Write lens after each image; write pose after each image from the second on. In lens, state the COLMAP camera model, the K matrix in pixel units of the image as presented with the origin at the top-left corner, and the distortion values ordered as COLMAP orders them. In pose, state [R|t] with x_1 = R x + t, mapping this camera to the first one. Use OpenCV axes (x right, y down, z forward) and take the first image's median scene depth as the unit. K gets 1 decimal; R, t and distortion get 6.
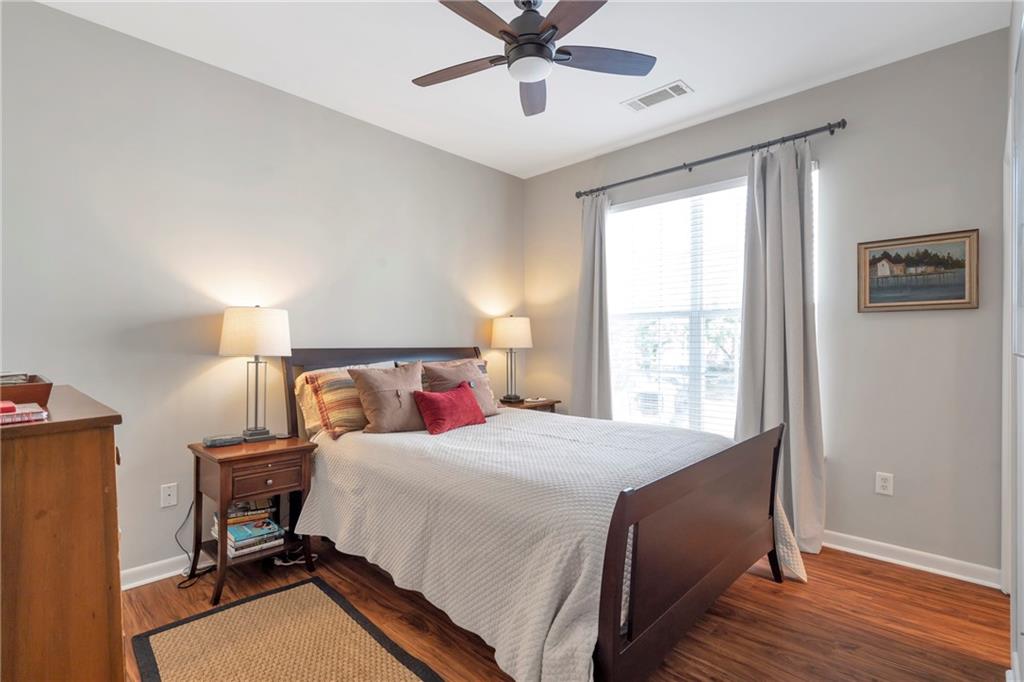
lens RADIAL K [[496.3, 0, 512.0], [0, 496.3, 341.0], [0, 0, 1]] dist [0.000571, 0.000317]
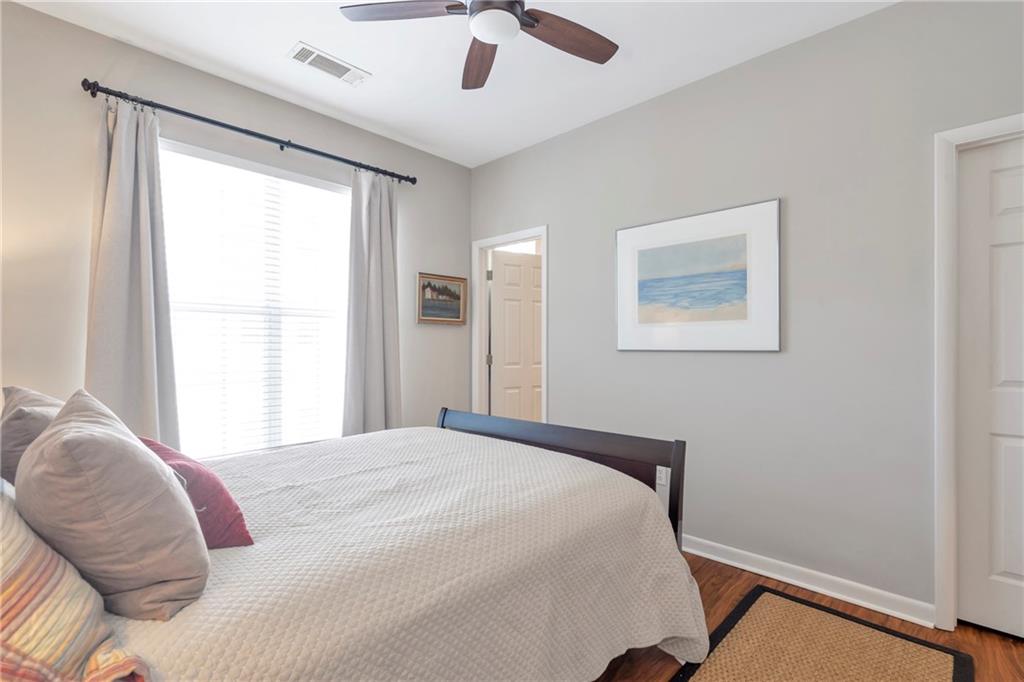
lens RADIAL K [[465.1, 0, 508.2], [0, 465.1, 345.7], [0, 0, 1]] dist [-0.000109, 0.000467]
pose [[-0.011621, -0.007630, 0.999903, -0.607973], [-0.008760, 0.999933, 0.007528, -0.005750], [-0.999894, -0.008671, -0.011687, 0.780182]]
